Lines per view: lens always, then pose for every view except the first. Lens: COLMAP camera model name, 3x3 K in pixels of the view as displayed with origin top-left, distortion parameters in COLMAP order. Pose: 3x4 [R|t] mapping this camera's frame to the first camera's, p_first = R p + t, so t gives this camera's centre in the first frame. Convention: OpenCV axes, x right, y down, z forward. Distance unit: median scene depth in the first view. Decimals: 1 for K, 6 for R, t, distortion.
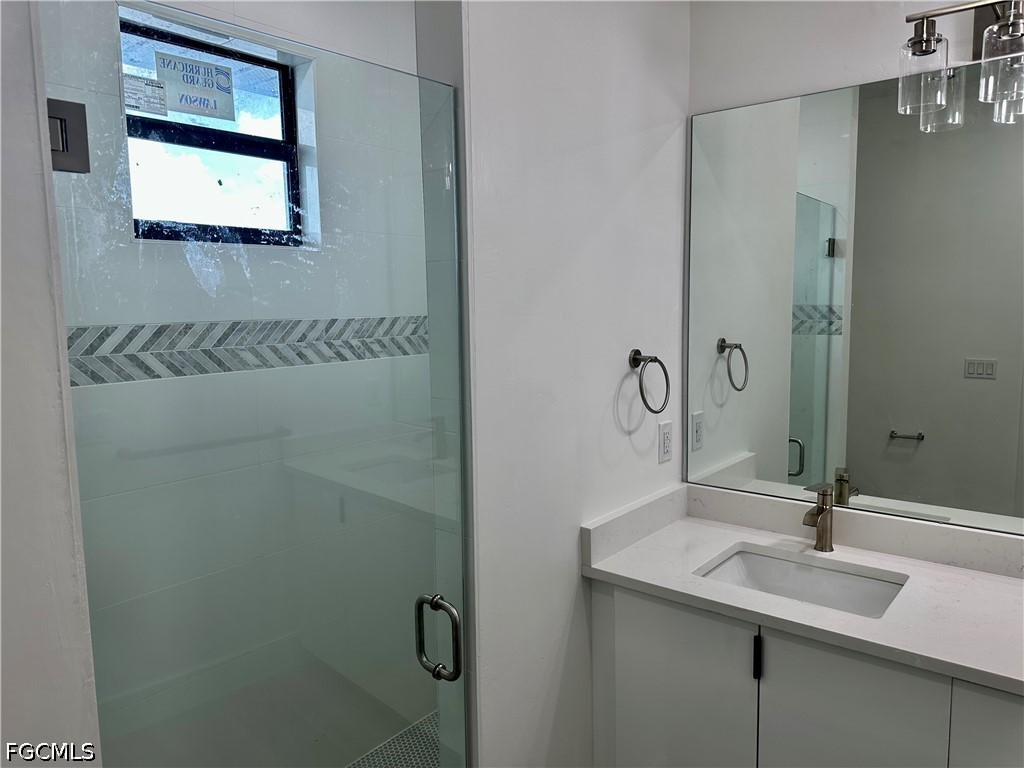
lens RADIAL K [[710.8, 0, 509.3], [0, 710.8, 383.9], [0, 0, 1]] dist [0.109435, -0.143592]
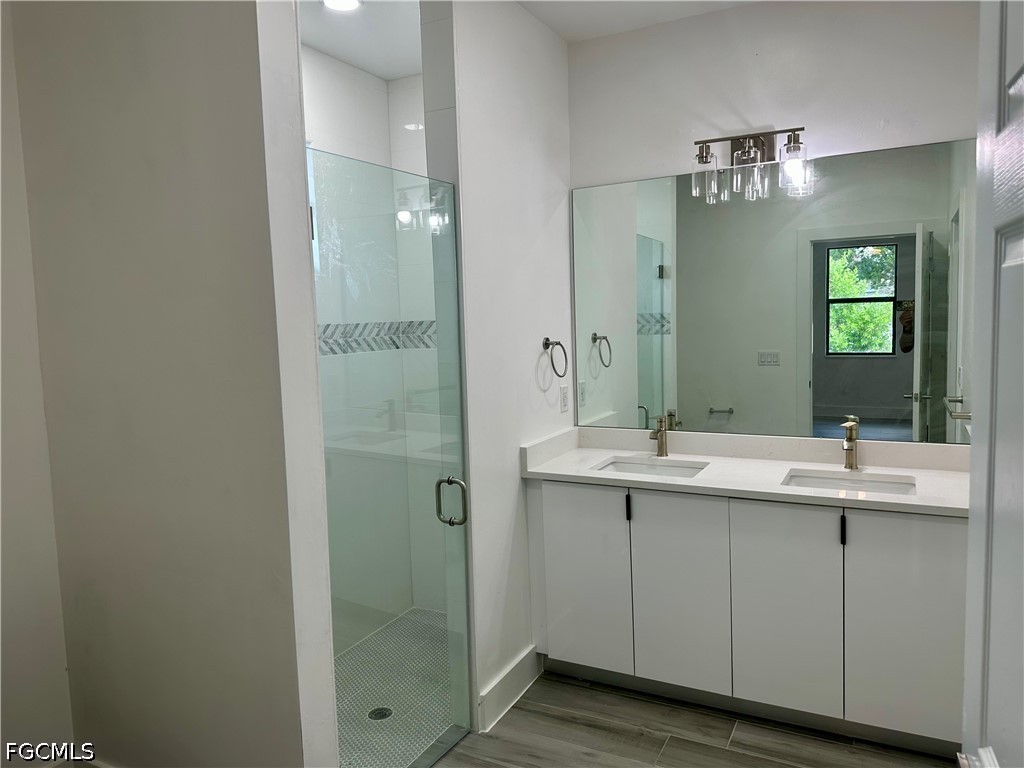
lens RADIAL K [[729.5, 0, 496.0], [0, 729.5, 382.7], [0, 0, 1]] dist [0.161650, -0.168927]
pose [[0.982105, -0.031473, 0.185688, -0.197017], [0.037718, 0.998832, -0.030193, 0.080383], [-0.184521, 0.036656, 0.982145, -0.472009]]
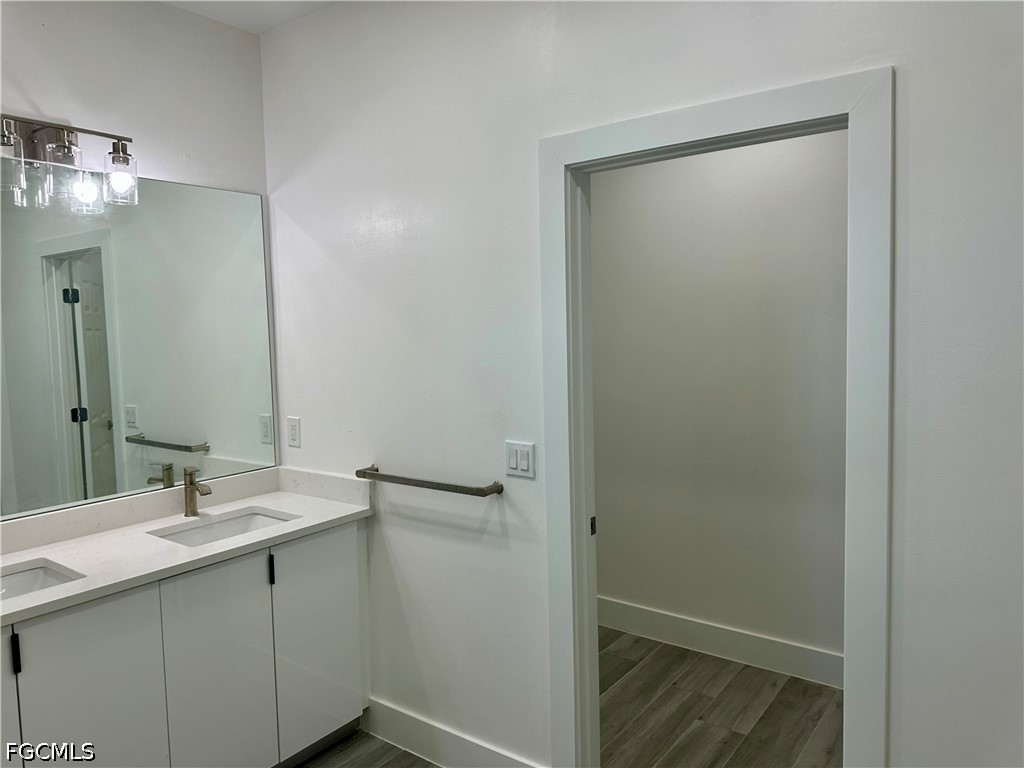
lens RADIAL K [[729.5, 0, 496.0], [0, 729.5, 382.7], [0, 0, 1]] dist [0.161650, -0.168927]
pose [[-0.012684, -0.061905, 0.998001, -0.544397], [0.146191, 0.987242, 0.063095, -0.001115], [-0.989175, 0.146699, -0.003472, 0.143208]]
